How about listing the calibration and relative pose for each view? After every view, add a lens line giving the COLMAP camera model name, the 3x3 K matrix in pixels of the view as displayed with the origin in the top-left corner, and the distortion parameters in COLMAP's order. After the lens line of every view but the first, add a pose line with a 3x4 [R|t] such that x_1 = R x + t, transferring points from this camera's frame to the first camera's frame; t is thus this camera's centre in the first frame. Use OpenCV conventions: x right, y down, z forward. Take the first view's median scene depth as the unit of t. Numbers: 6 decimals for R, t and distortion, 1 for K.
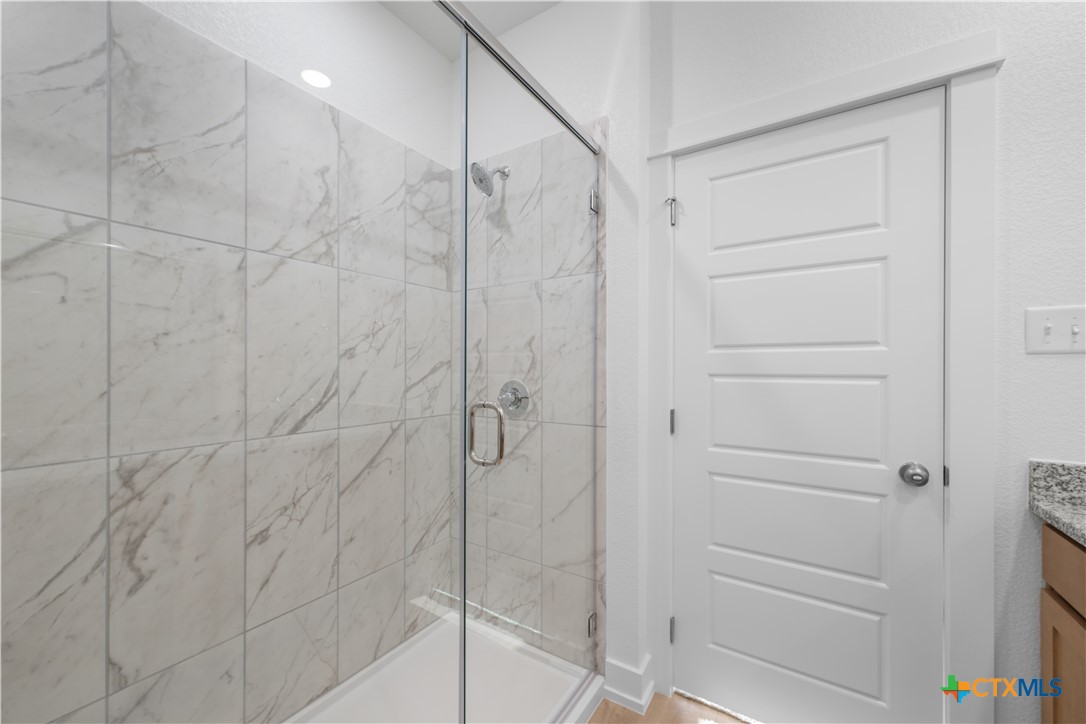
lens RADIAL K [[422.5, 0, 547.8], [0, 422.5, 368.5], [0, 0, 1]] dist [0.003372, -0.000307]
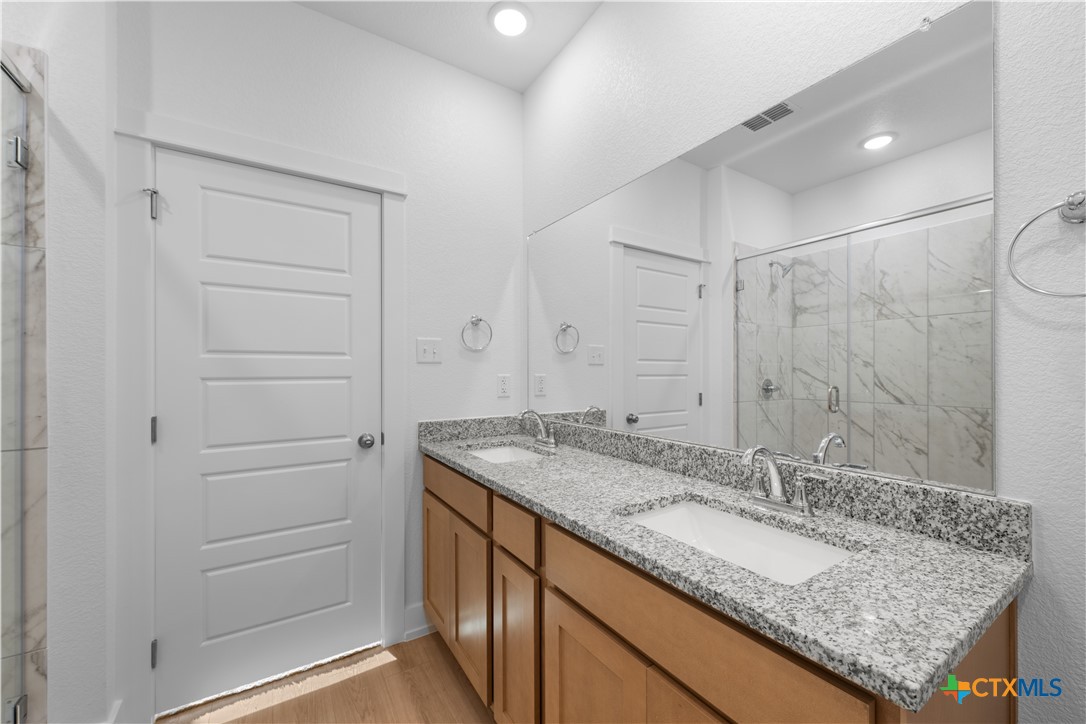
lens RADIAL K [[422.5, 0, 547.8], [0, 422.5, 368.5], [0, 0, 1]] dist [0.003372, -0.000307]
pose [[0.412761, 0.002138, 0.910837, -0.198427], [0.005372, 0.999974, -0.004781, -0.000052], [-0.910824, 0.006866, 0.412739, -0.176597]]
